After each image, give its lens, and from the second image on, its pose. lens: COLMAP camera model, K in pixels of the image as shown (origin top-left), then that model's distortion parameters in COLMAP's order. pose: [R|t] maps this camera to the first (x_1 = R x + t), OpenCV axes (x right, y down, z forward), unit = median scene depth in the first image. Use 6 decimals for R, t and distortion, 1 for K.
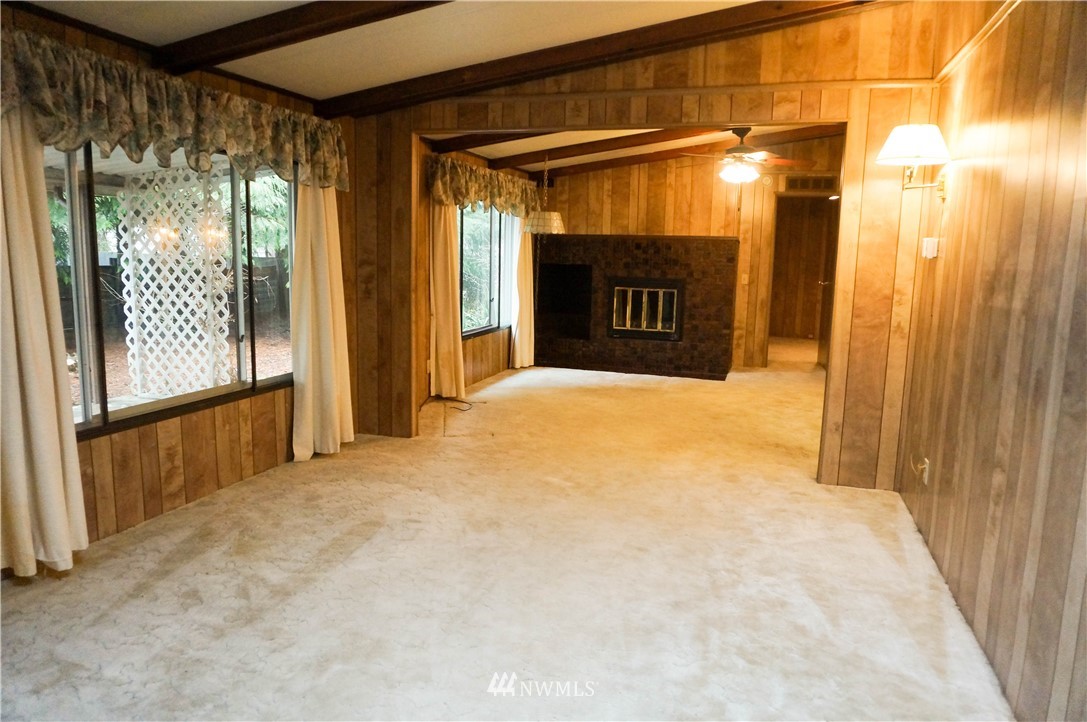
lens RADIAL K [[720.0, 0, 543.7], [0, 720.0, 363.1], [0, 0, 1]] dist [0.004030, 0.000209]
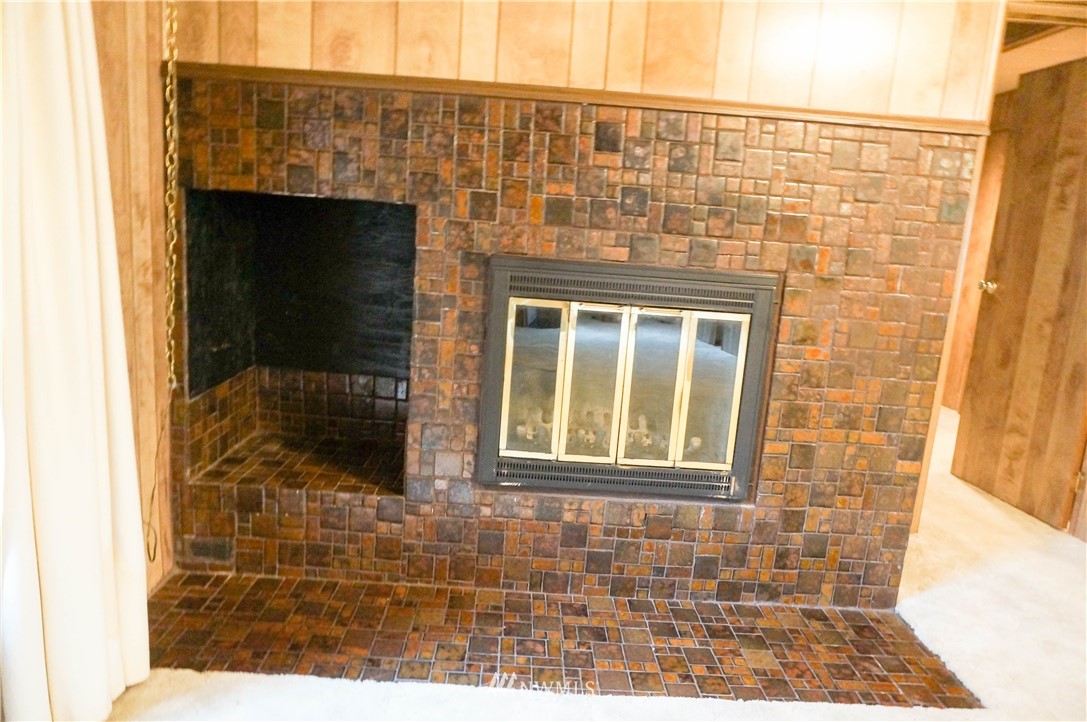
lens RADIAL K [[720.0, 0, 542.3], [0, 720.0, 369.0], [0, 0, 1]] dist [0.004030, 0.000209]
pose [[0.936076, -0.016942, 0.351390, 0.020546], [0.000953, 0.998958, 0.045627, -0.093121], [-0.351797, -0.042375, 0.935117, 0.769155]]
